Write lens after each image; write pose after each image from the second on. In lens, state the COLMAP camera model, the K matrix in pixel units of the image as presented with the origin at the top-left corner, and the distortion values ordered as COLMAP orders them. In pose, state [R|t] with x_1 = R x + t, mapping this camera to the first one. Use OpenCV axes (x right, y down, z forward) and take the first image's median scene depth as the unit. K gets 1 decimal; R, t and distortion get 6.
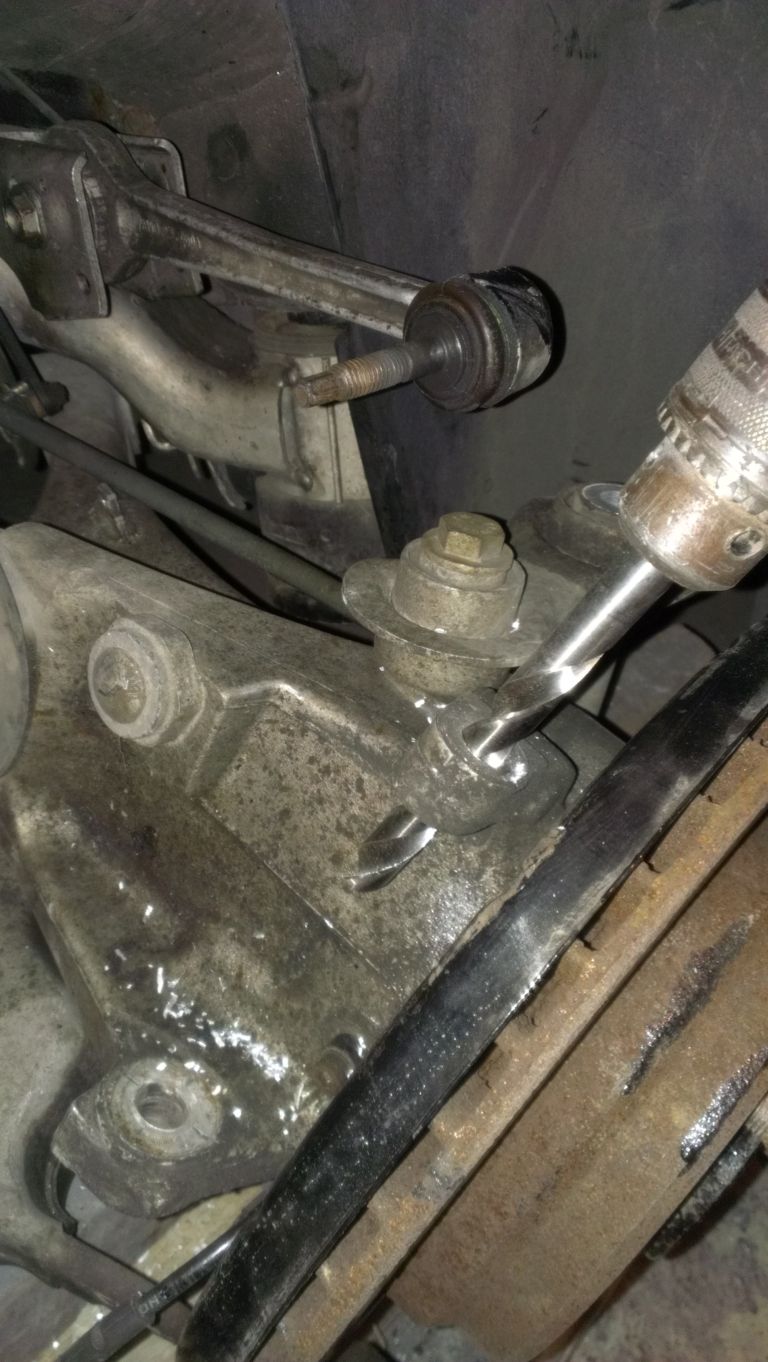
lens RADIAL K [[1127.6, 0, 384.0], [0, 1127.6, 681.0], [0, 0, 1]] dist [0.147230, -0.233056]
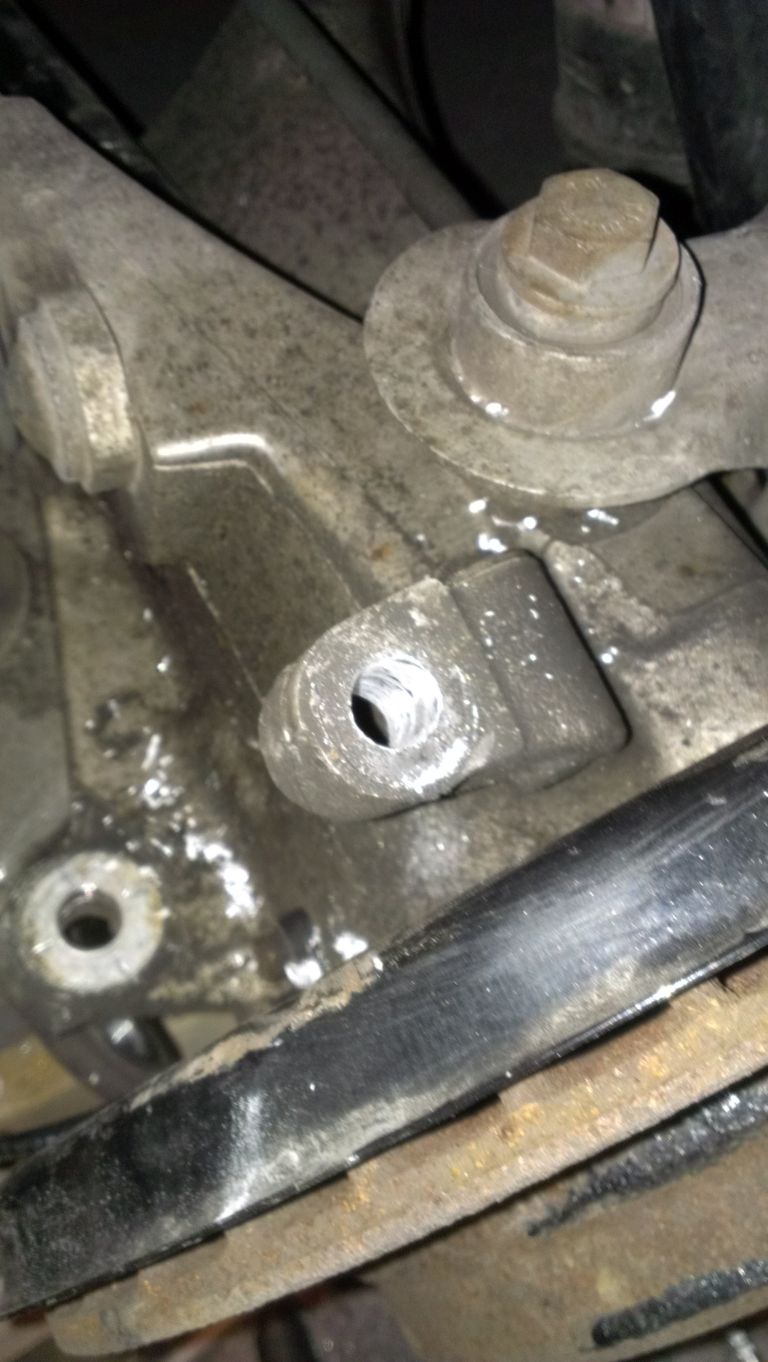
lens RADIAL K [[1127.6, 0, 384.0], [0, 1127.6, 681.0], [0, 0, 1]] dist [0.147230, -0.233056]
pose [[0.901542, 0.271304, -0.337070, 0.225085], [-0.101864, 0.890190, 0.444056, -0.168406], [0.420530, -0.366000, 0.830180, 0.448618]]
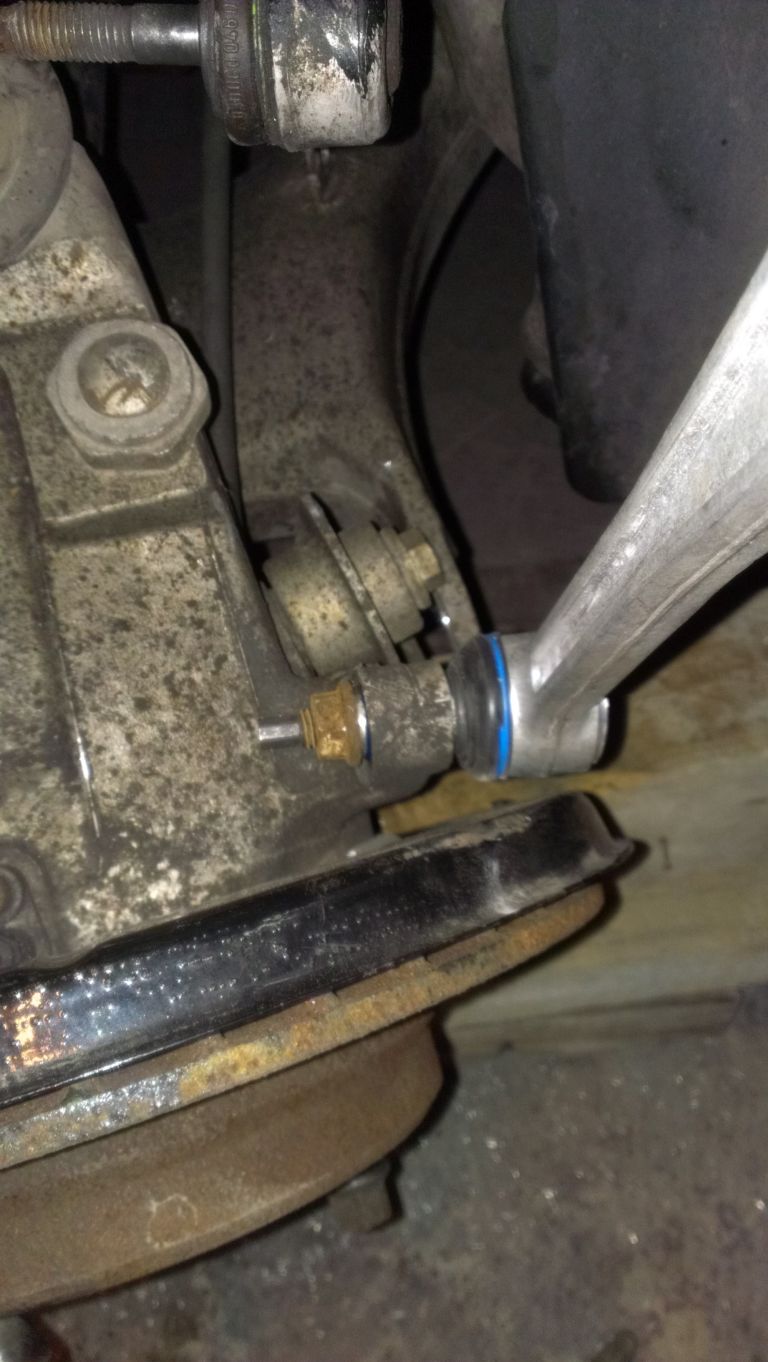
lens RADIAL K [[1127.6, 0, 384.0], [0, 1127.6, 681.0], [0, 0, 1]] dist [0.147230, -0.233056]
pose [[0.538893, 0.679679, 0.497626, -0.387810], [-0.549209, 0.731411, -0.404238, 0.395287], [-0.638720, -0.055460, 0.767438, 0.214029]]
